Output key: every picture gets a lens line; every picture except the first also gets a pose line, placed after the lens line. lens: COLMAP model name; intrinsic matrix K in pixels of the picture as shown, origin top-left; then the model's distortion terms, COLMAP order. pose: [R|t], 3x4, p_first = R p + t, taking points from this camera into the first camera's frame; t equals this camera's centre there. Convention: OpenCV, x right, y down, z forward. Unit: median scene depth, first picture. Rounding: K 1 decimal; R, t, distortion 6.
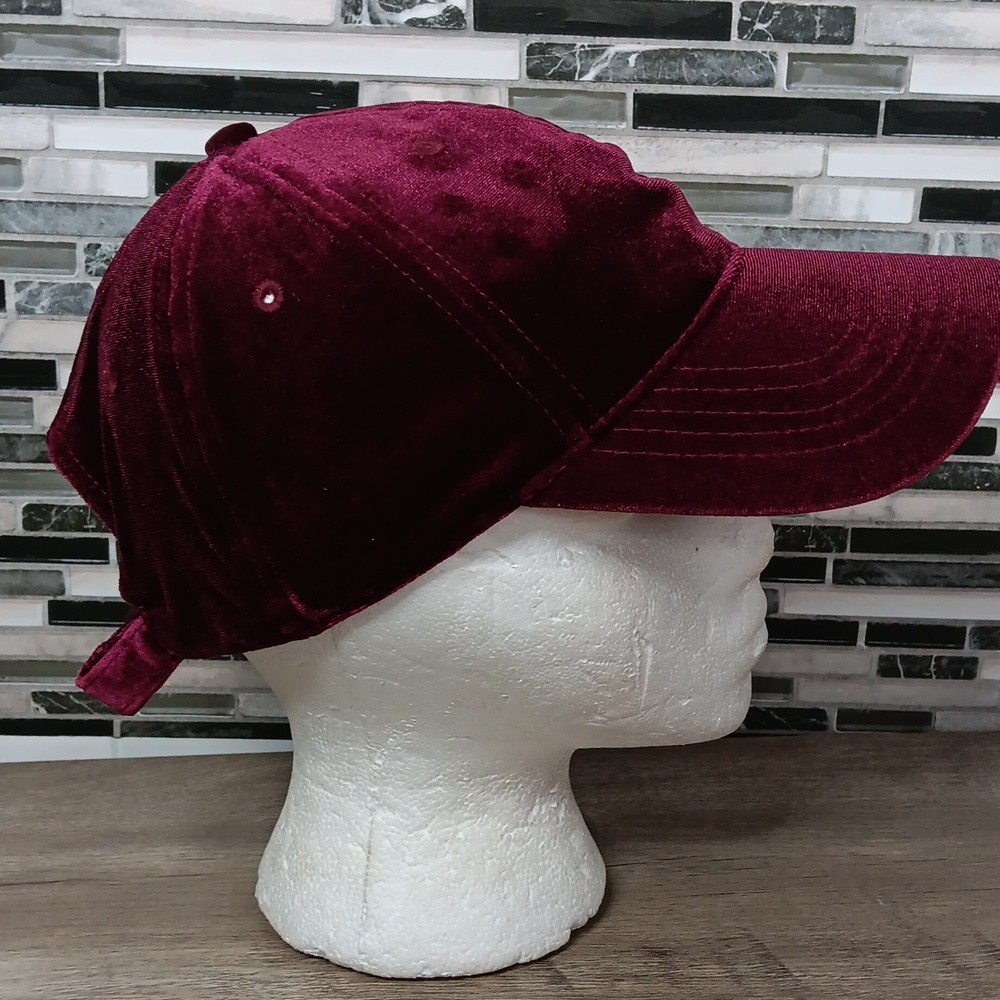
lens RADIAL K [[1730.3, 0, 493.2], [0, 1730.3, 493.8], [0, 0, 1]] dist [0.182856, -0.529751]
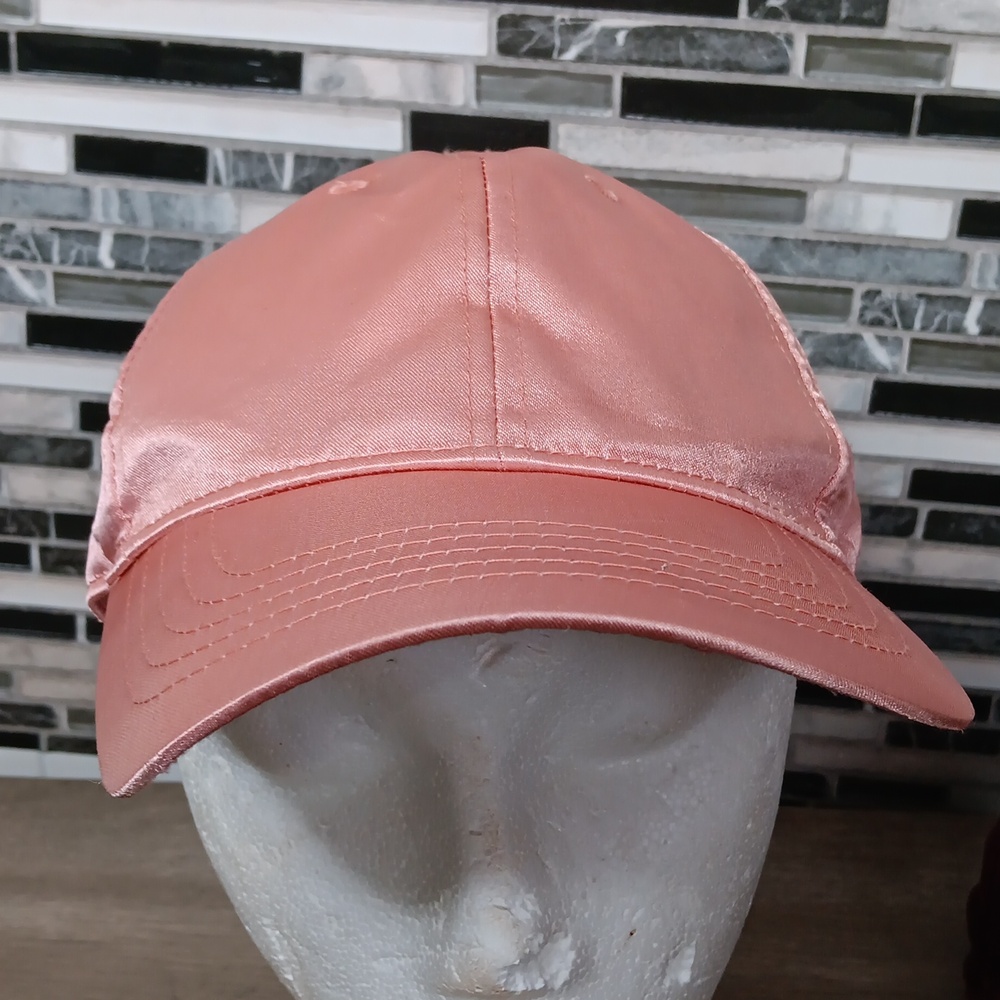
lens RADIAL K [[1730.3, 0, 493.2], [0, 1730.3, 493.8], [0, 0, 1]] dist [0.182856, -0.529751]
pose [[0.994504, 0.056034, -0.088443, 0.103840], [-0.048342, 0.995049, 0.086840, -0.096840], [0.092871, -0.082088, 0.992289, 0.130590]]
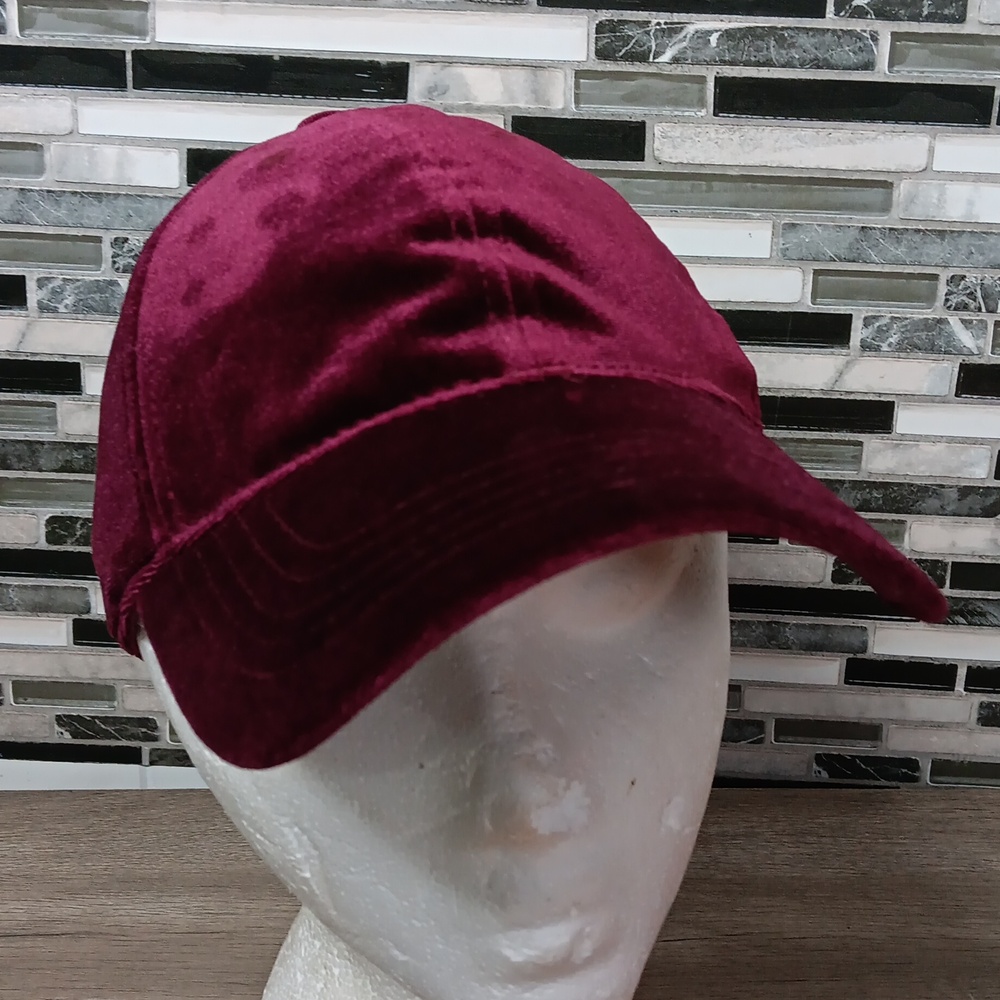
lens RADIAL K [[1730.3, 0, 493.2], [0, 1730.3, 493.8], [0, 0, 1]] dist [0.182856, -0.529751]
pose [[0.997885, 0.021111, -0.061478, 0.026435], [-0.019795, 0.999563, 0.021942, -0.032779], [0.061914, -0.020678, 0.997867, 0.093702]]
